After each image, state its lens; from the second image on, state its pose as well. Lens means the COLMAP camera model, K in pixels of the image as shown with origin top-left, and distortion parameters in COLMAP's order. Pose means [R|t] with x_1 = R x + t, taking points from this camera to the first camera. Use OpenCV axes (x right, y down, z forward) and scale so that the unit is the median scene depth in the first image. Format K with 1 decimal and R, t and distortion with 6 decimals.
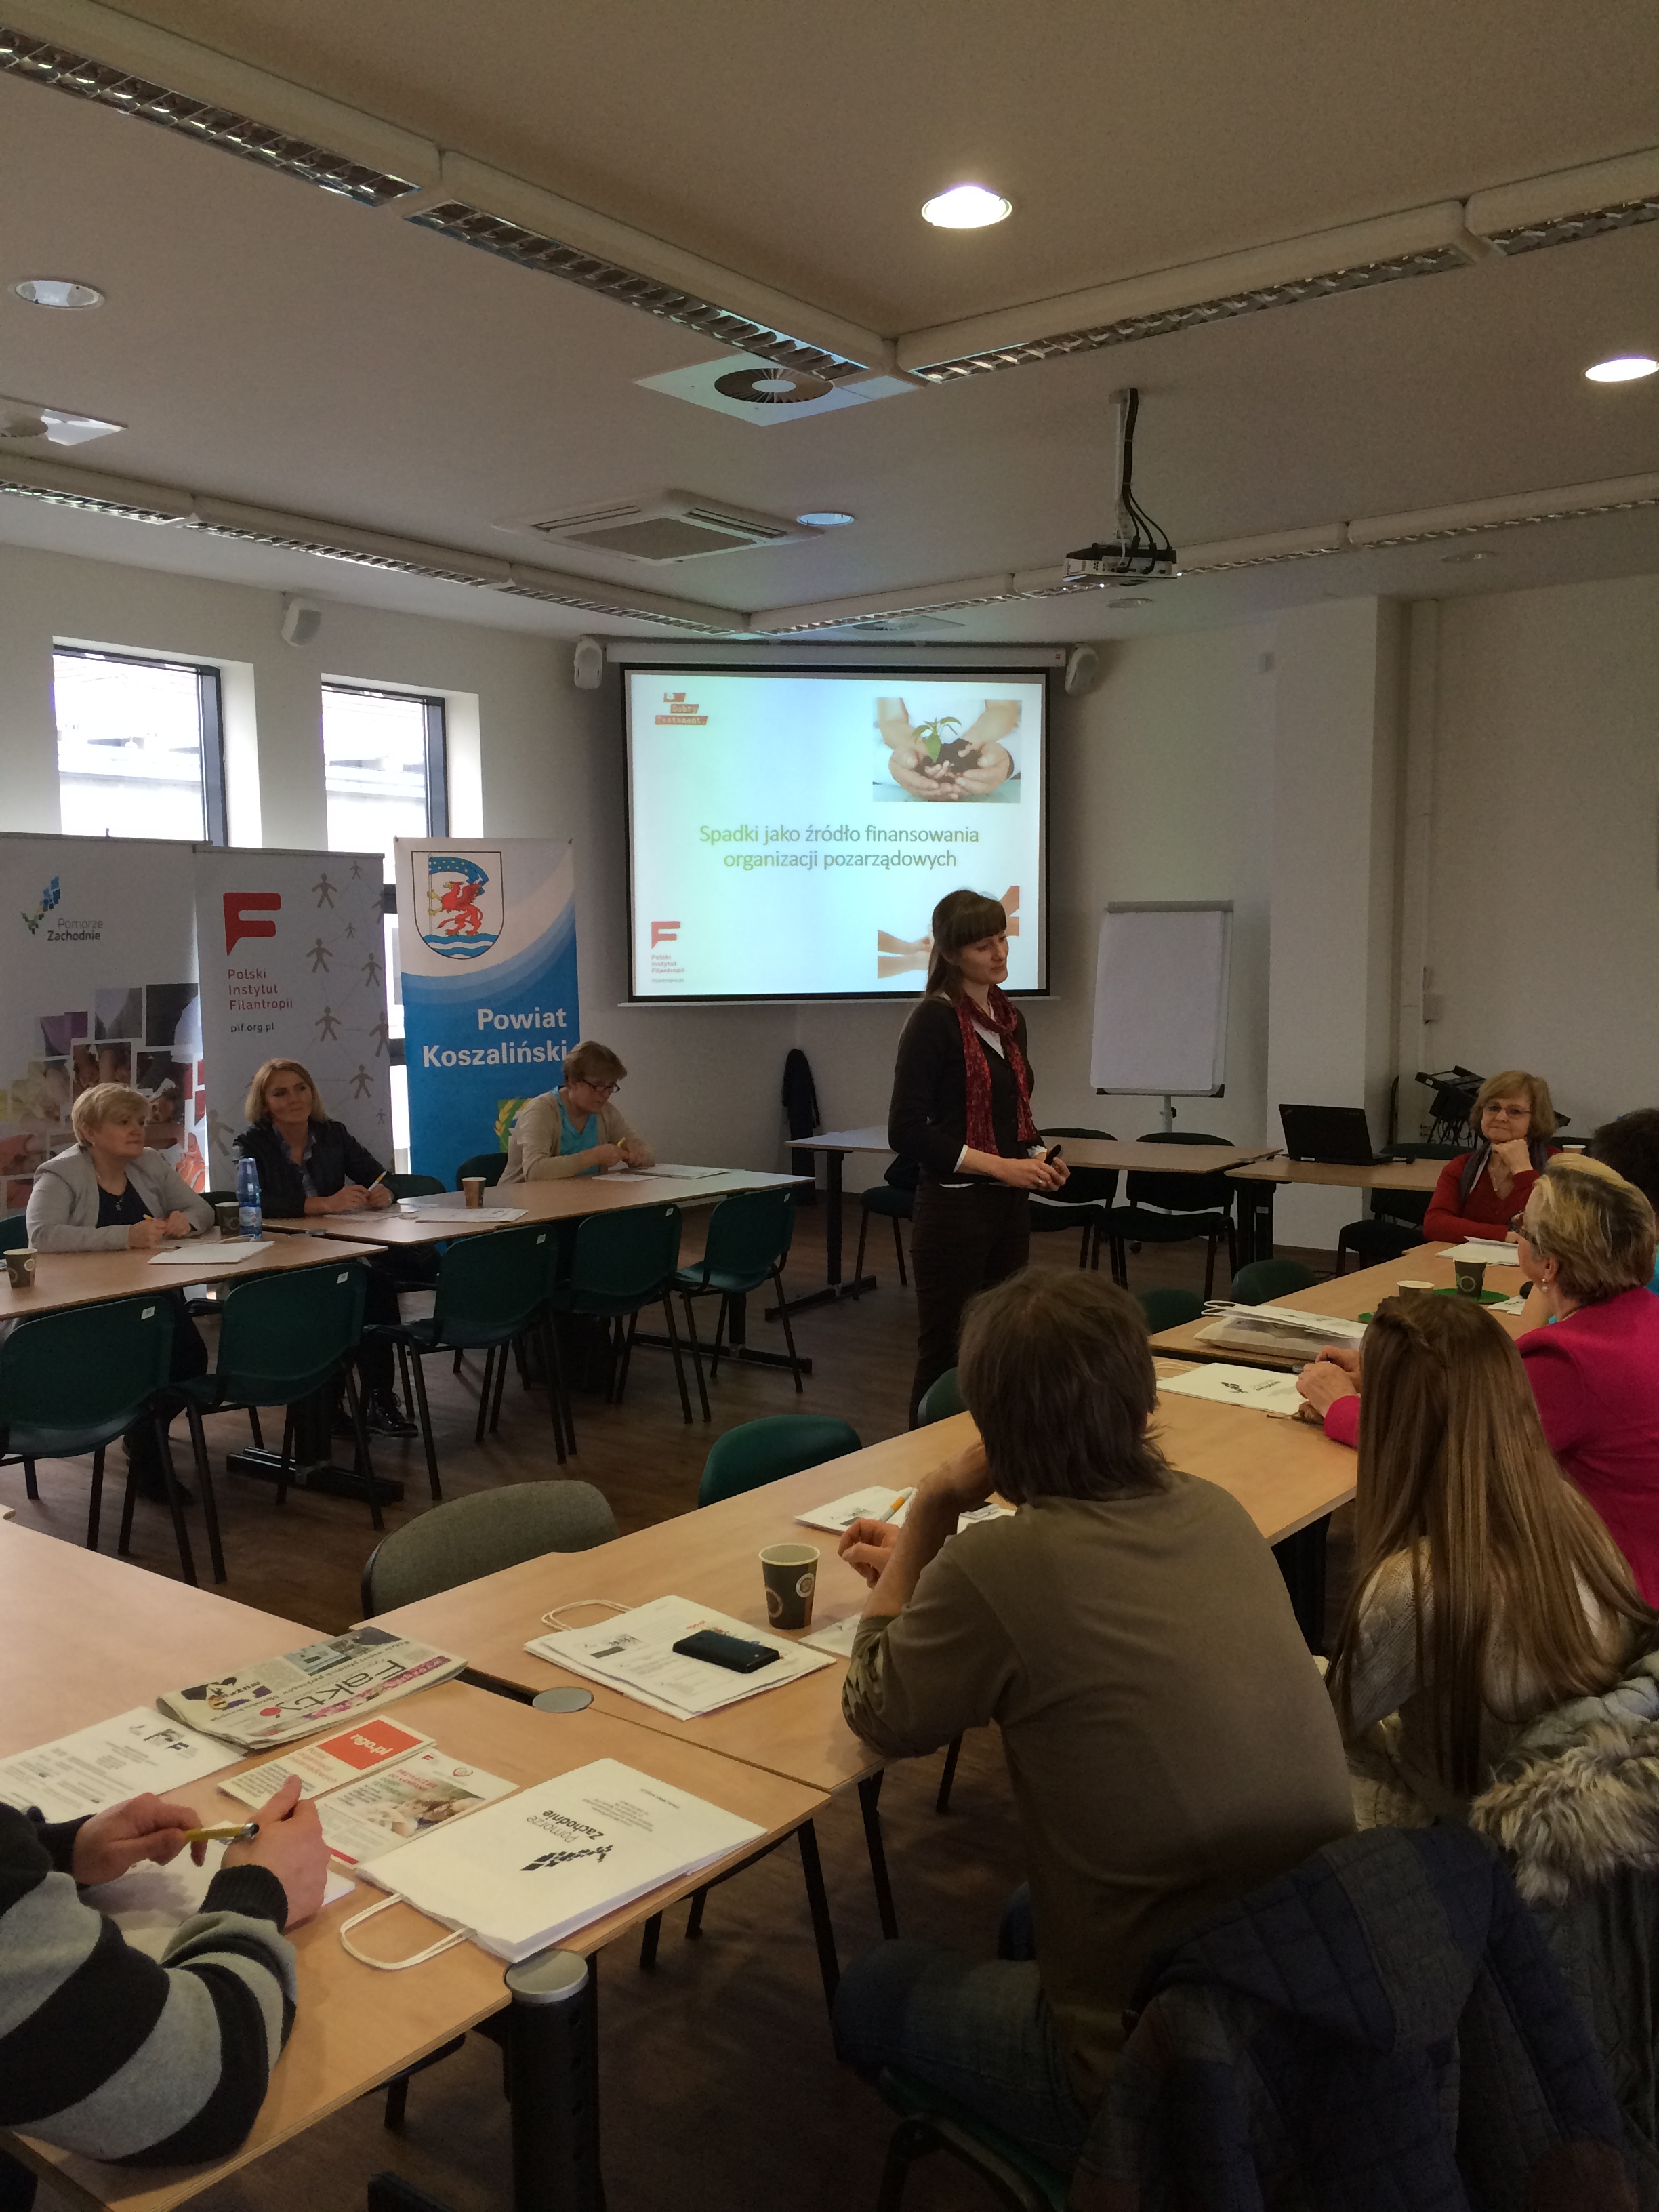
lens RADIAL K [[1888.7, 0, 819.0], [0, 1888.7, 1107.4], [0, 0, 1]] dist [0.182449, -0.273395]
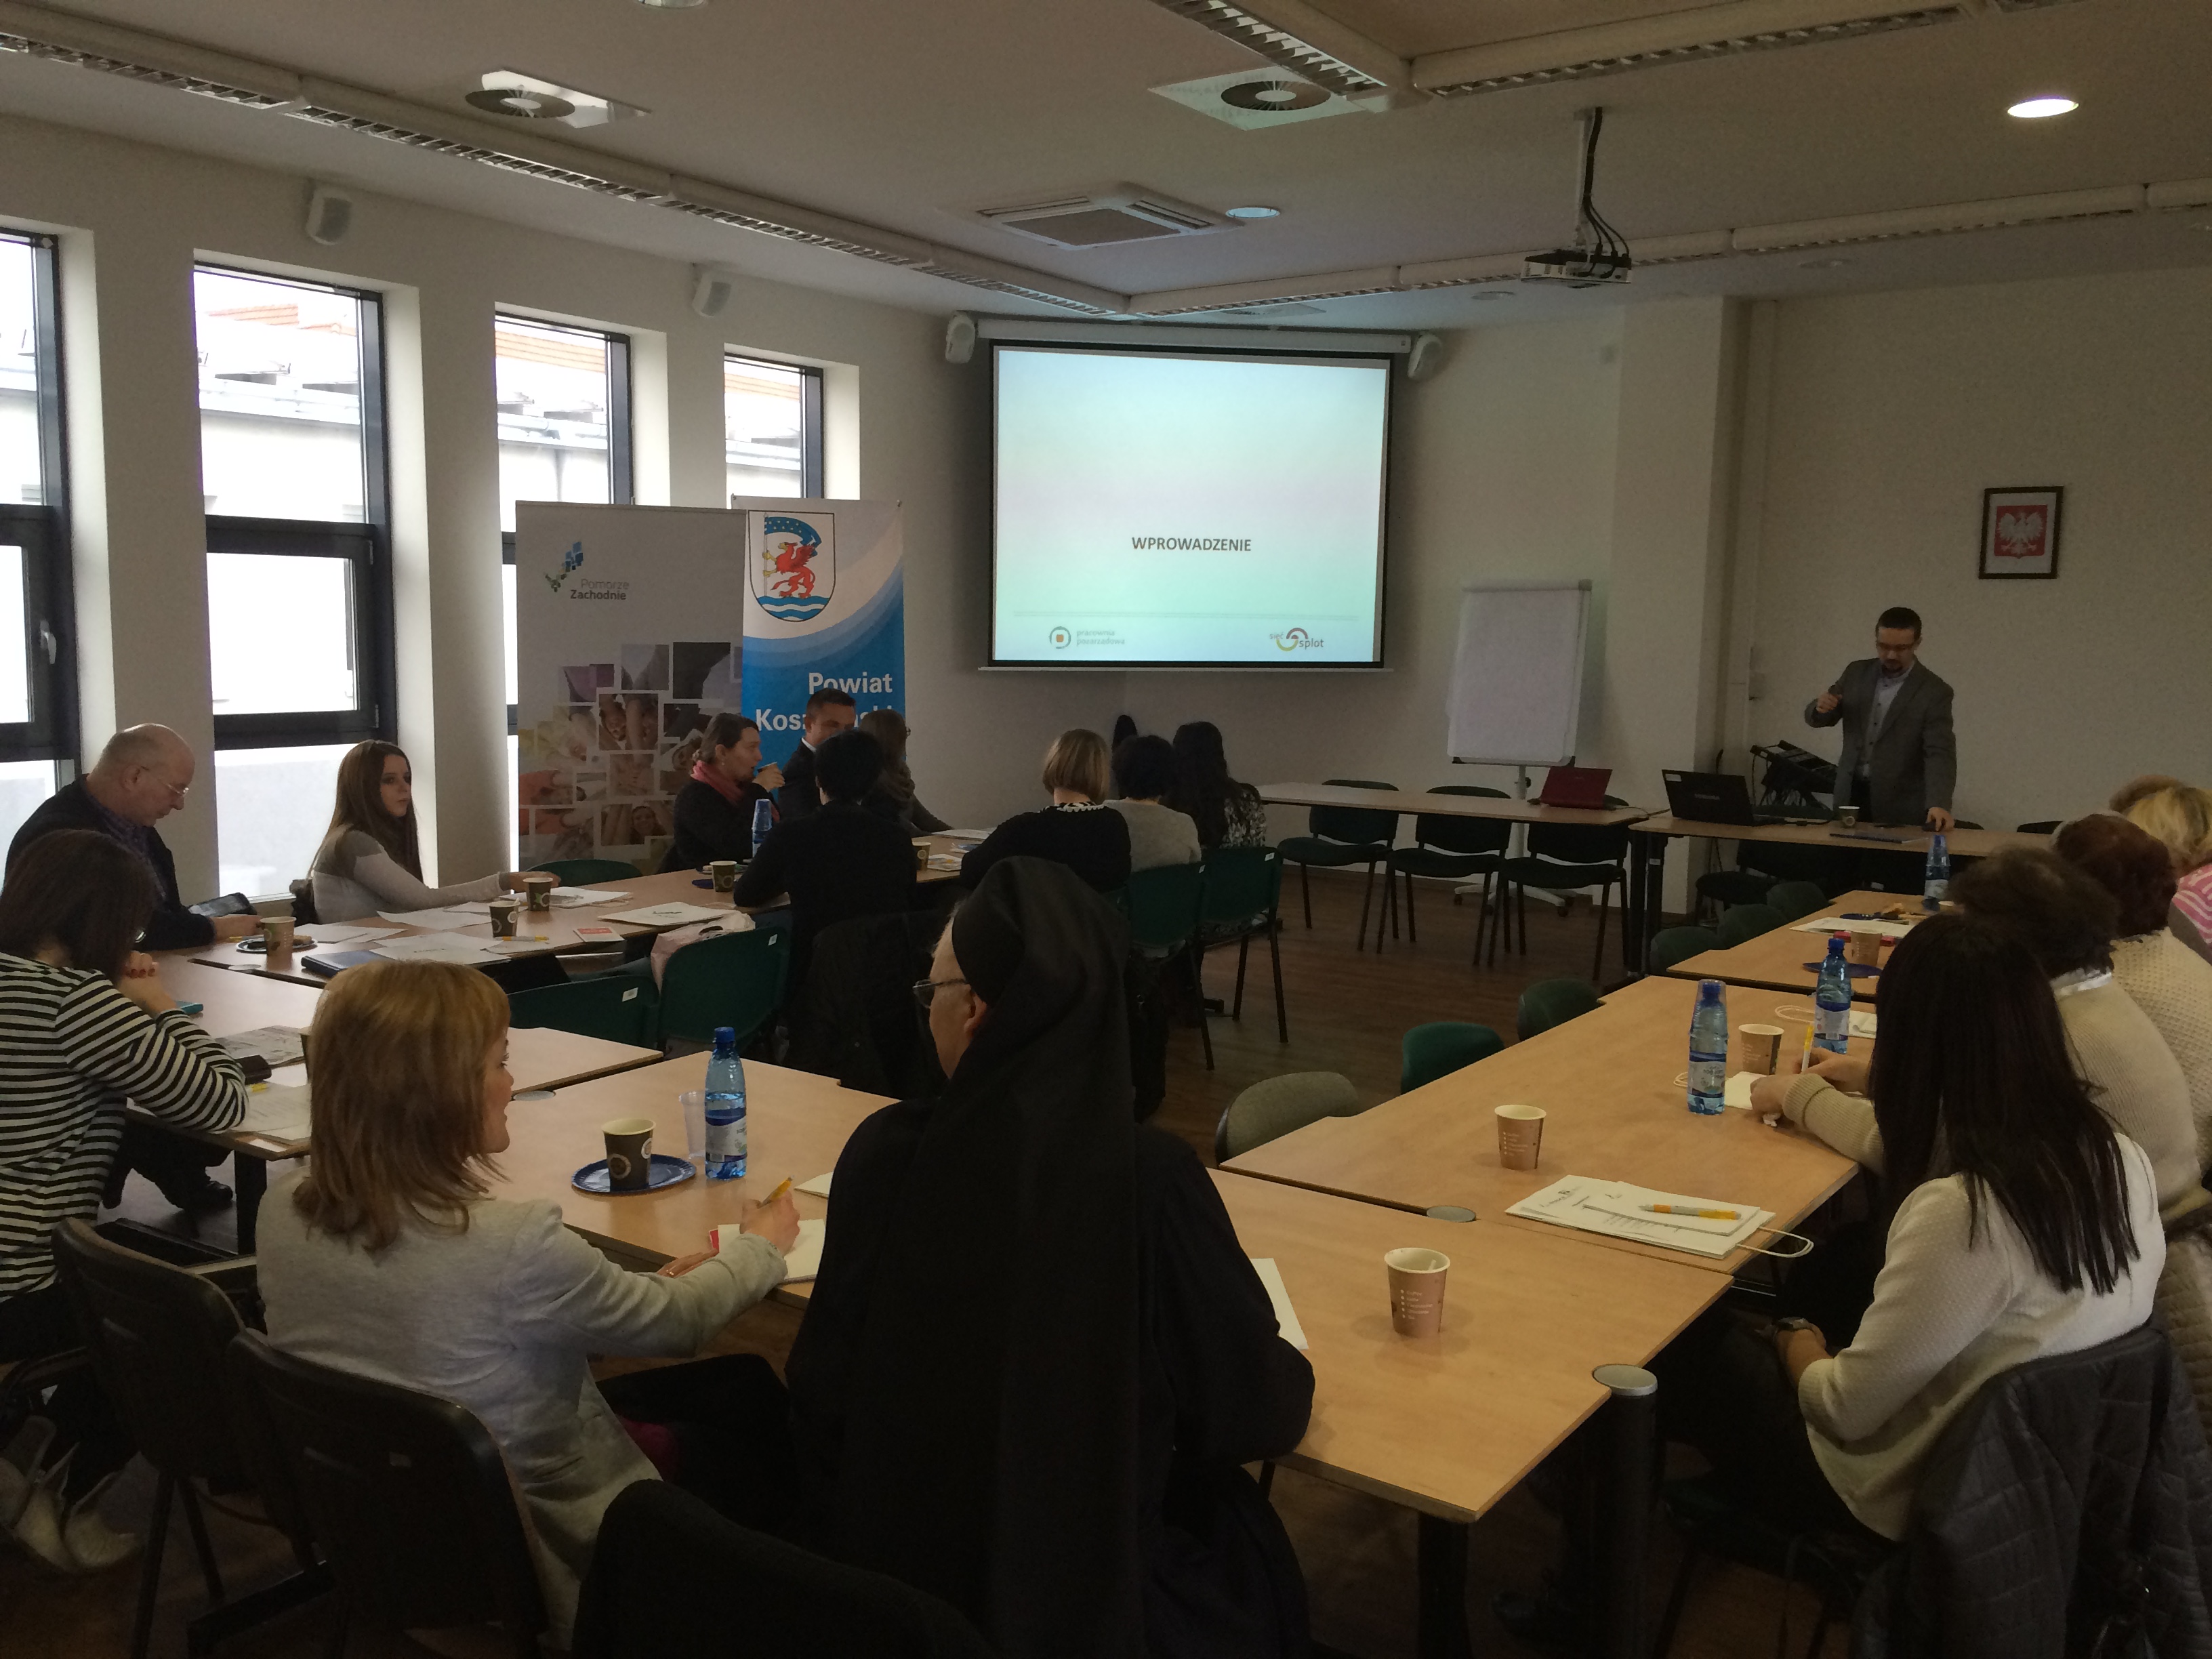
lens RADIAL K [[1899.7, 0, 1094.5], [0, 1899.7, 837.5], [0, 0, 1]] dist [0.174612, -0.255839]
pose [[0.998496, 0.015262, 0.052660, -0.111635], [-0.016790, 0.999447, 0.028695, 0.008439], [-0.052193, -0.029536, 0.998200, -0.061461]]
